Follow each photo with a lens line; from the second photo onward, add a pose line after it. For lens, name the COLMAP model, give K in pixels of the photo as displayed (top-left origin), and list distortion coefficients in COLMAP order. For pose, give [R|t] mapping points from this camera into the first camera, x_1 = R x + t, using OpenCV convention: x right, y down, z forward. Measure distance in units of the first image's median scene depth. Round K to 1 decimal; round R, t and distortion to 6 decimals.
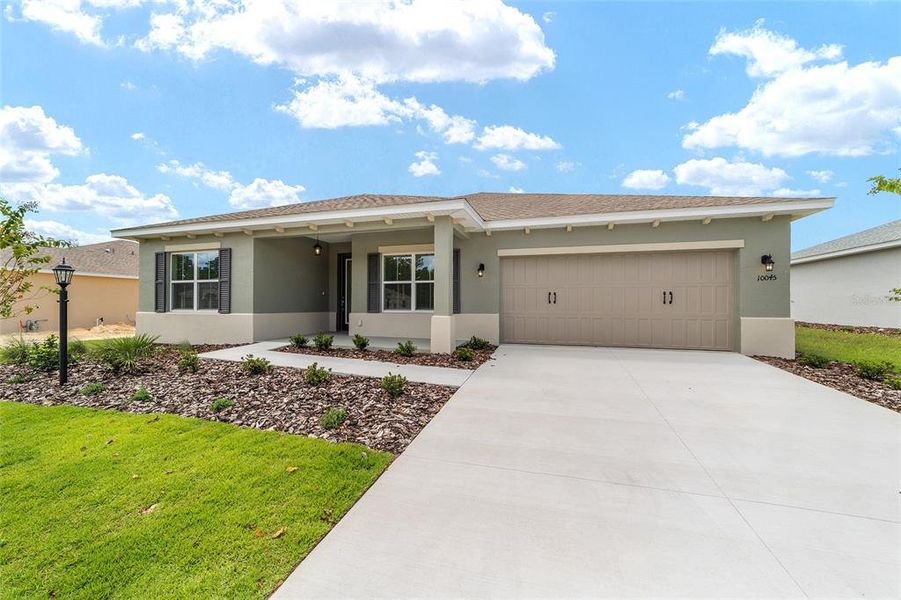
lens RADIAL K [[346.7, 0, 445.9], [0, 346.7, 300.0], [0, 0, 1]] dist [0.000856, 0.000186]
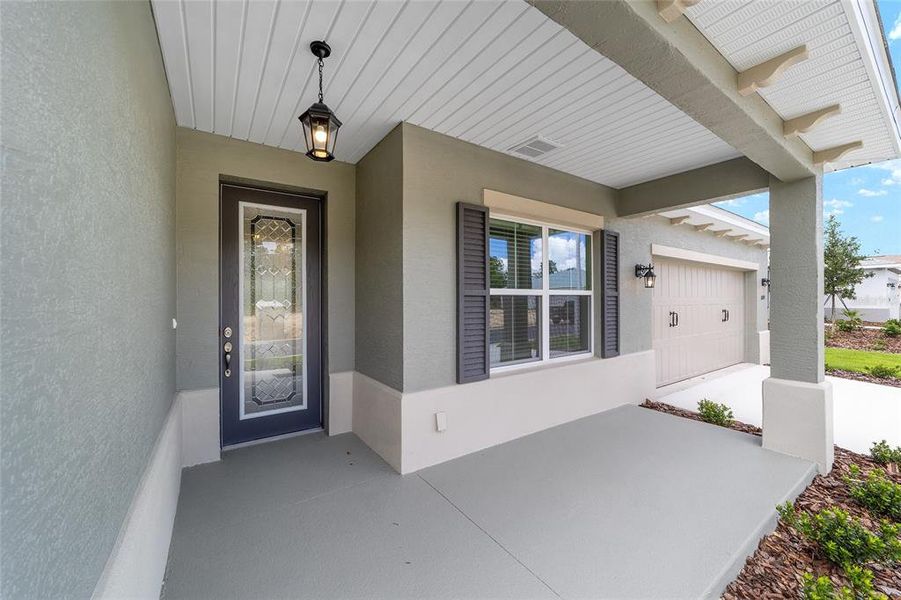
lens RADIAL K [[344.1, 0, 446.0], [0, 344.1, 298.9], [0, 0, 1]] dist [0.000724, 0.000578]
pose [[0.625790, -0.003287, 0.779985, -0.528123], [-0.005307, 0.999950, 0.008472, -0.049895], [-0.779974, -0.009441, 0.625741, 0.876367]]
